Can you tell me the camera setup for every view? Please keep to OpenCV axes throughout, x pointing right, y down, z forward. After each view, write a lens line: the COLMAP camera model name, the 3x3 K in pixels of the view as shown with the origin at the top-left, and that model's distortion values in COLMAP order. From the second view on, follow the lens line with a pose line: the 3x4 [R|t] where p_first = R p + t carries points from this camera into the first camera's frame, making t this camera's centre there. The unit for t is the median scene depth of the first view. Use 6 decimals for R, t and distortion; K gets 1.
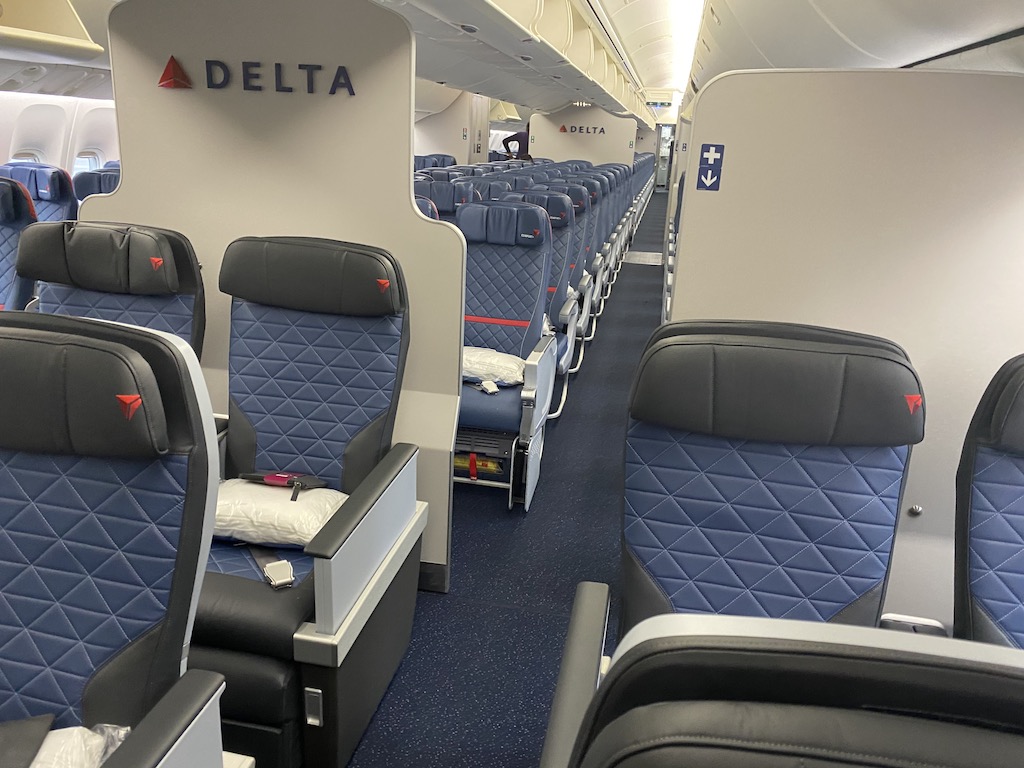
lens RADIAL K [[769.3, 0, 512.0], [0, 769.3, 384.0], [0, 0, 1]] dist [-0.031537, 0.004877]
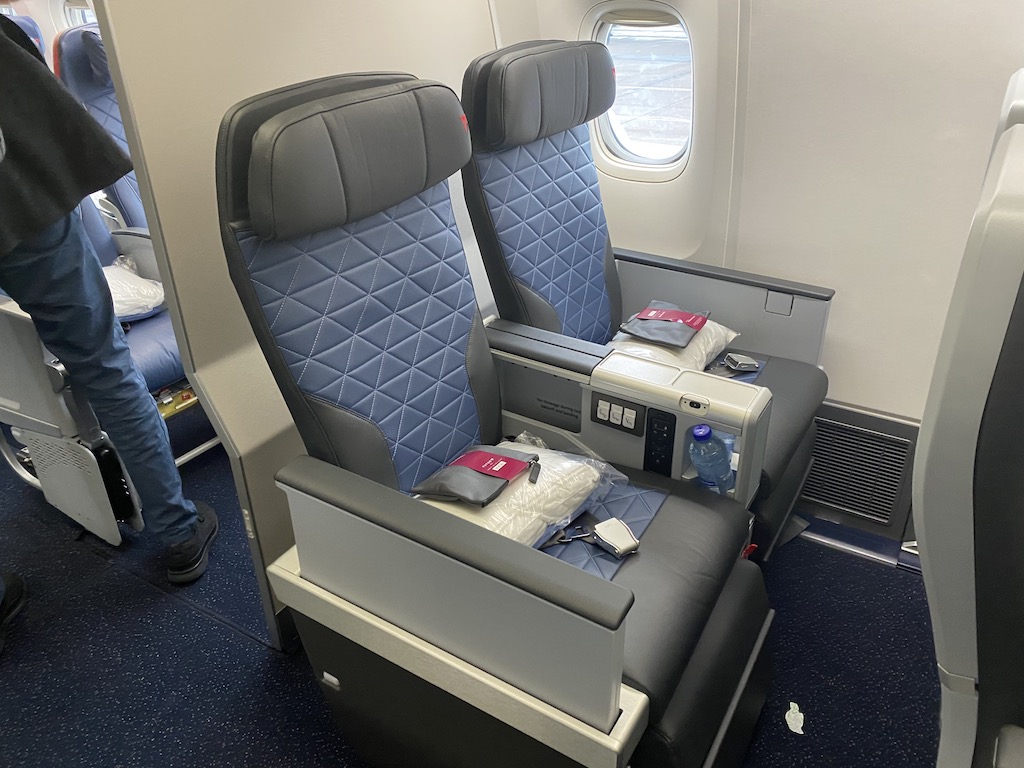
lens RADIAL K [[769.3, 0, 512.0], [0, 769.3, 384.0], [0, 0, 1]] dist [-0.031537, 0.004877]
pose [[0.326911, -0.484254, 0.811559, -0.422191], [0.334472, 0.862447, 0.379887, -0.040095], [-0.883888, 0.147255, 0.443913, 0.416634]]
